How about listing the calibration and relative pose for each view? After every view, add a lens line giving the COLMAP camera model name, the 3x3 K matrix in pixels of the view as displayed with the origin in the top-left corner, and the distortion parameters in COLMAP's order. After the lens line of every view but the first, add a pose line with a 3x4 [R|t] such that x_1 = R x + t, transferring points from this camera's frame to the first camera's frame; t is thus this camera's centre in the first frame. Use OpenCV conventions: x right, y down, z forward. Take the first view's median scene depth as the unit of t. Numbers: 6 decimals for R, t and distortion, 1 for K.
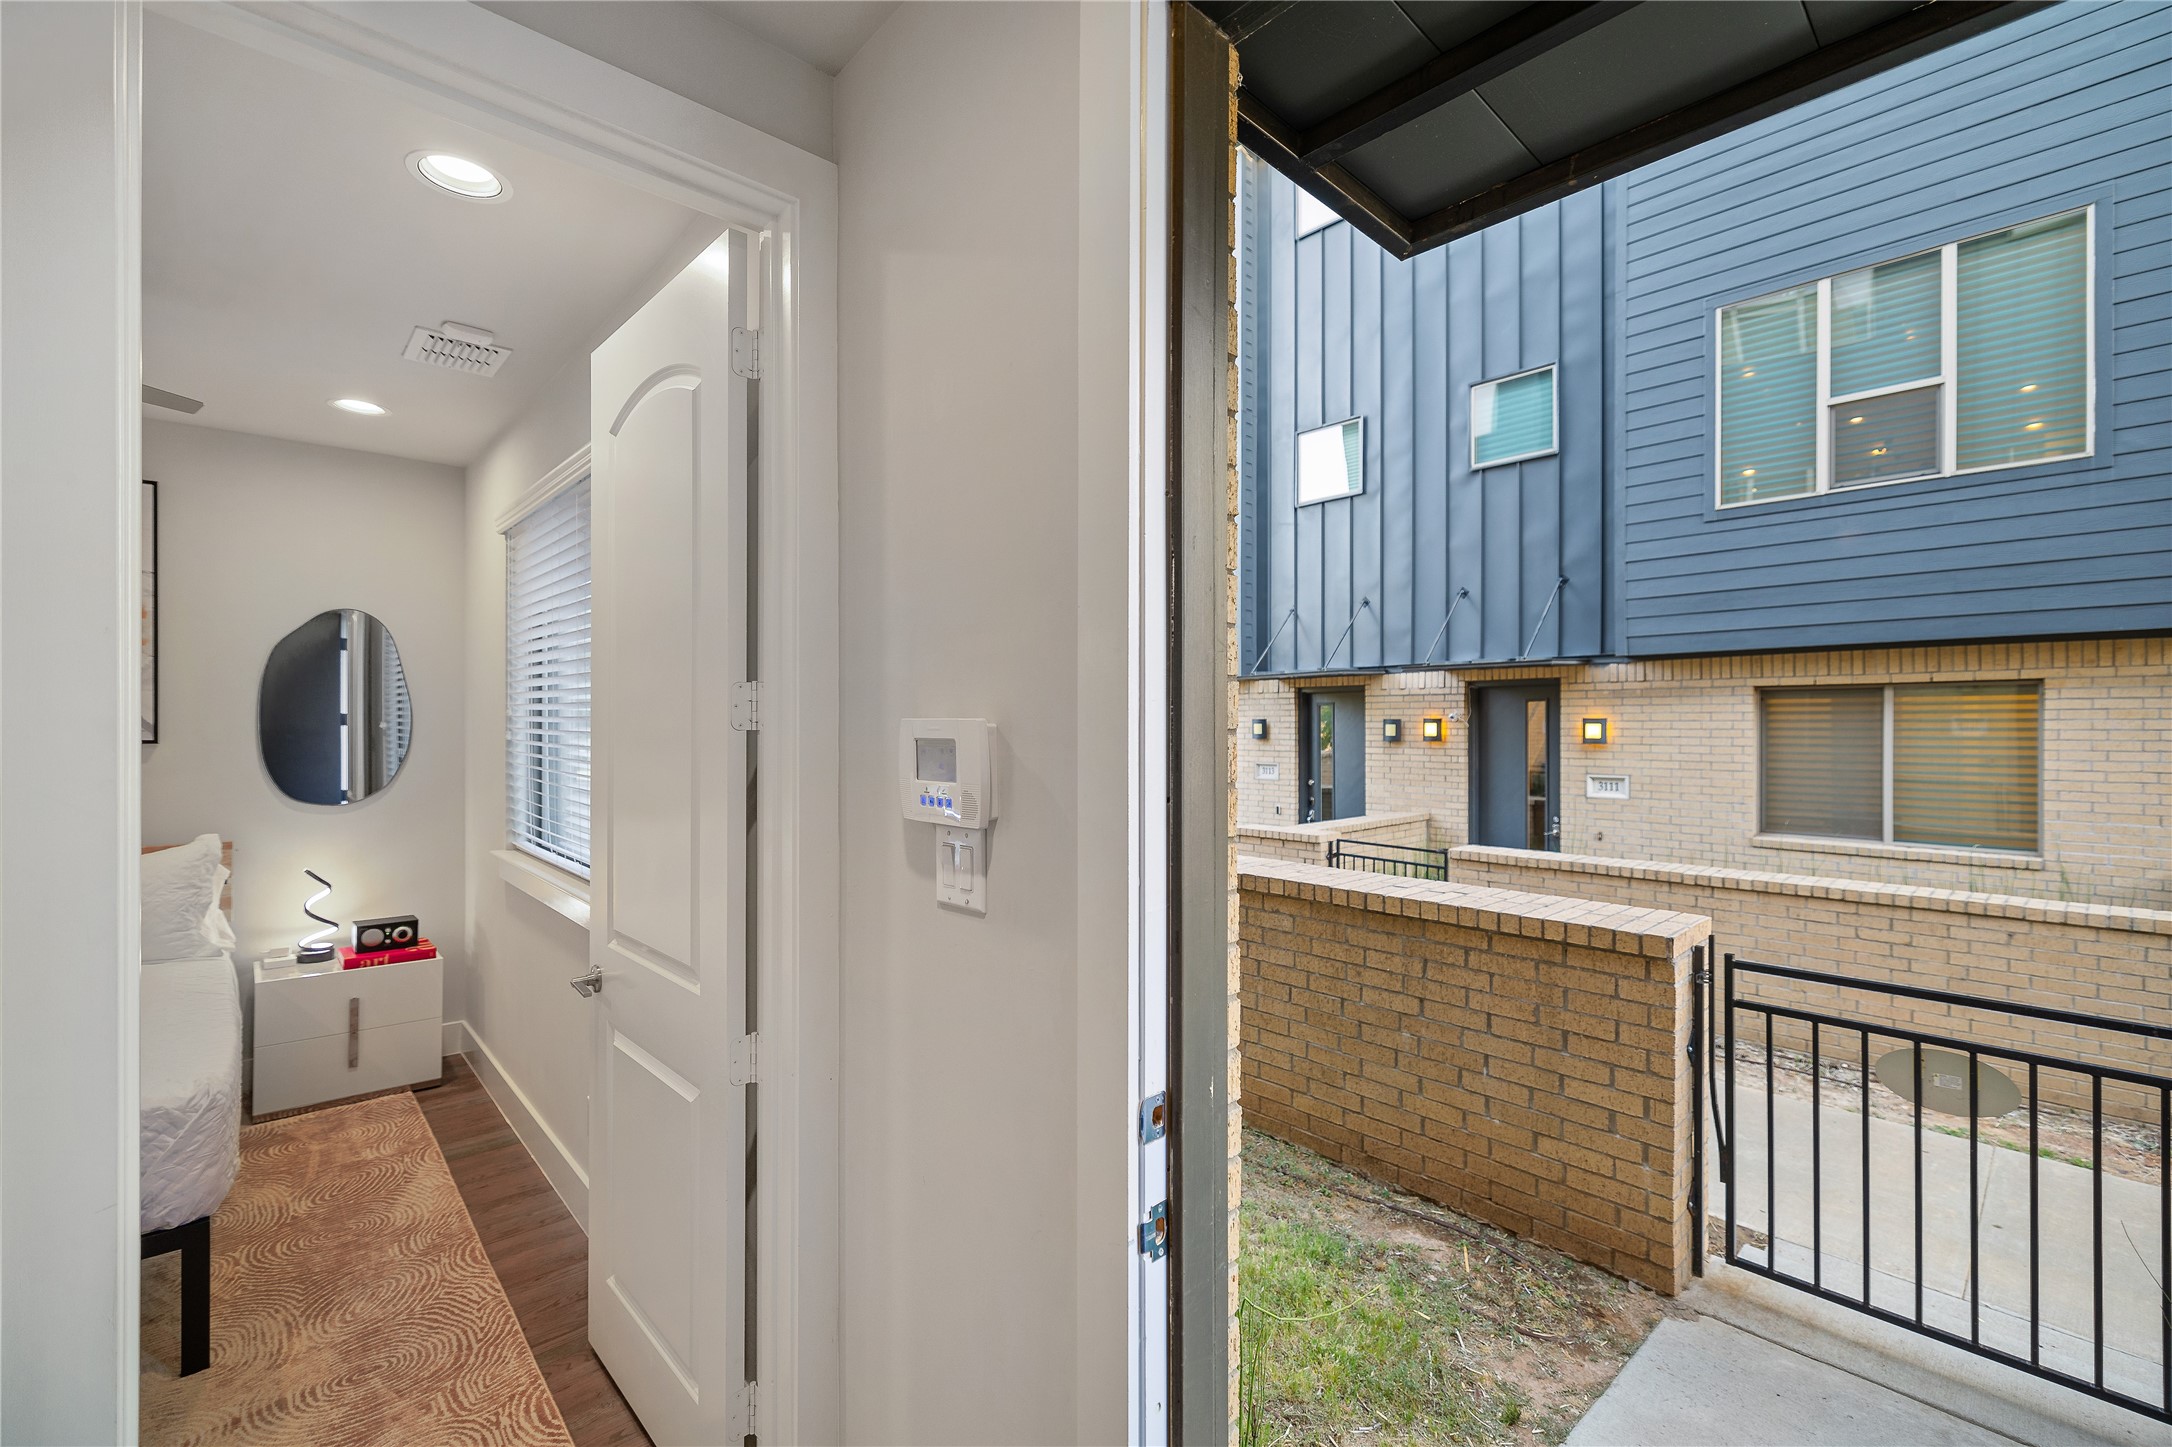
lens RADIAL K [[926.3, 0, 1087.6], [0, 926.3, 724.2], [0, 0, 1]] dist [-0.002805, 0.002007]
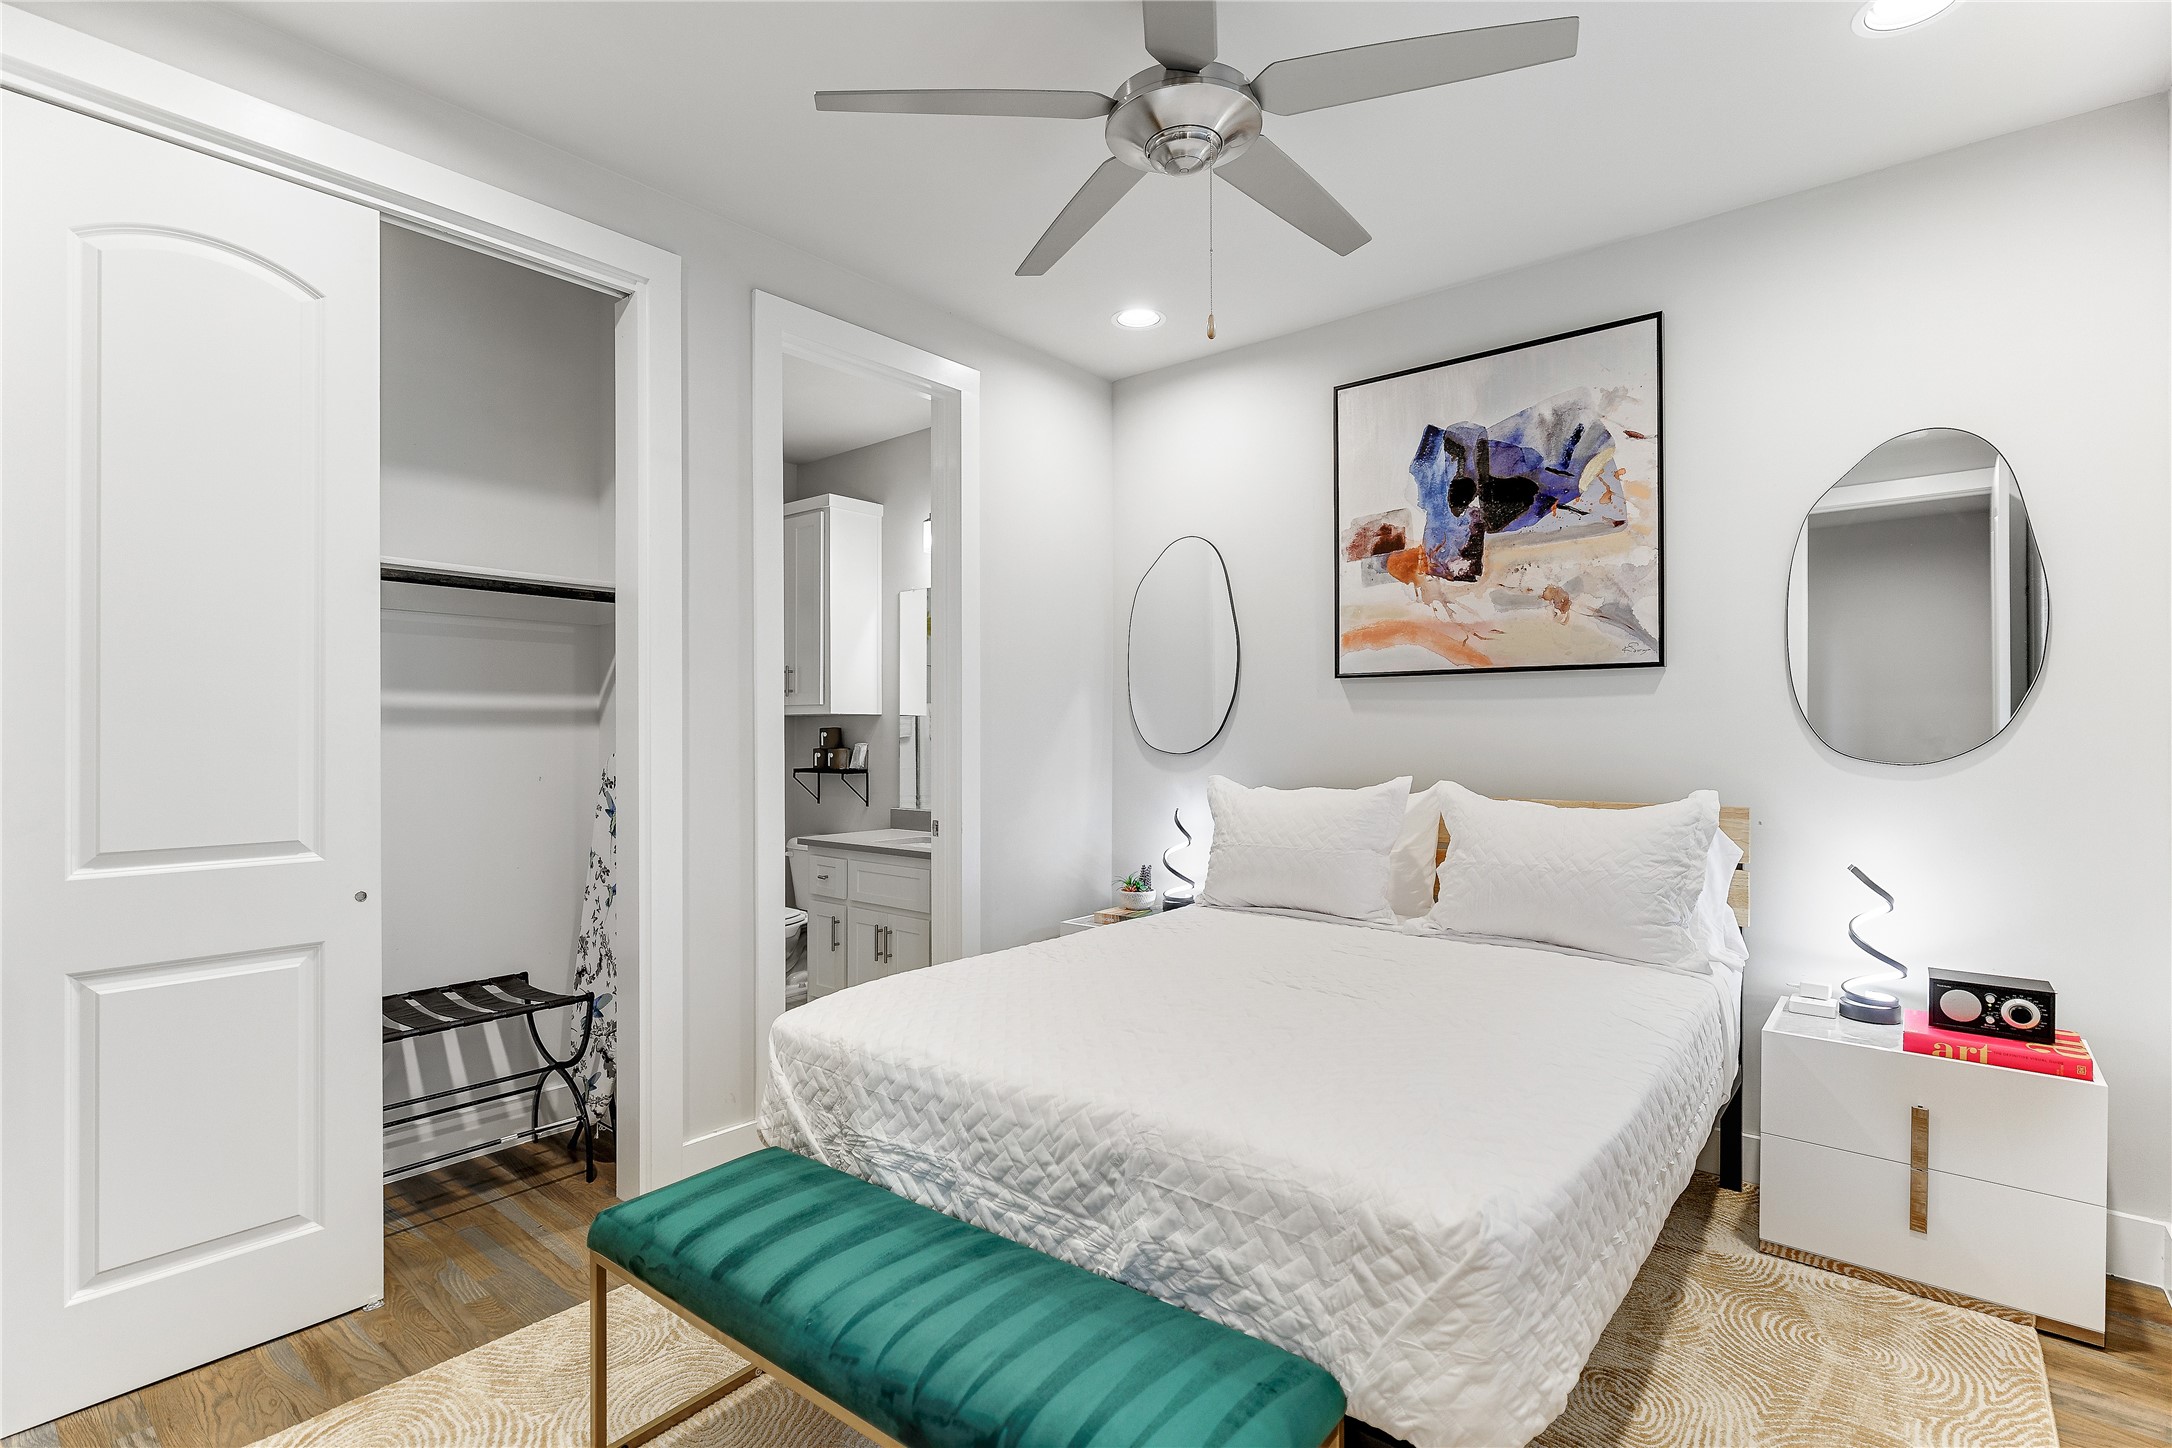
lens RADIAL K [[1016.3, 0, 1088.9], [0, 1016.3, 730.5], [0, 0, 1]] dist [-0.002456, -0.000437]
pose [[0.127665, -0.008141, -0.991784, -0.246447], [-0.001097, 0.999965, -0.008350, 0.074663], [0.991817, 0.002154, 0.127652, 0.417590]]
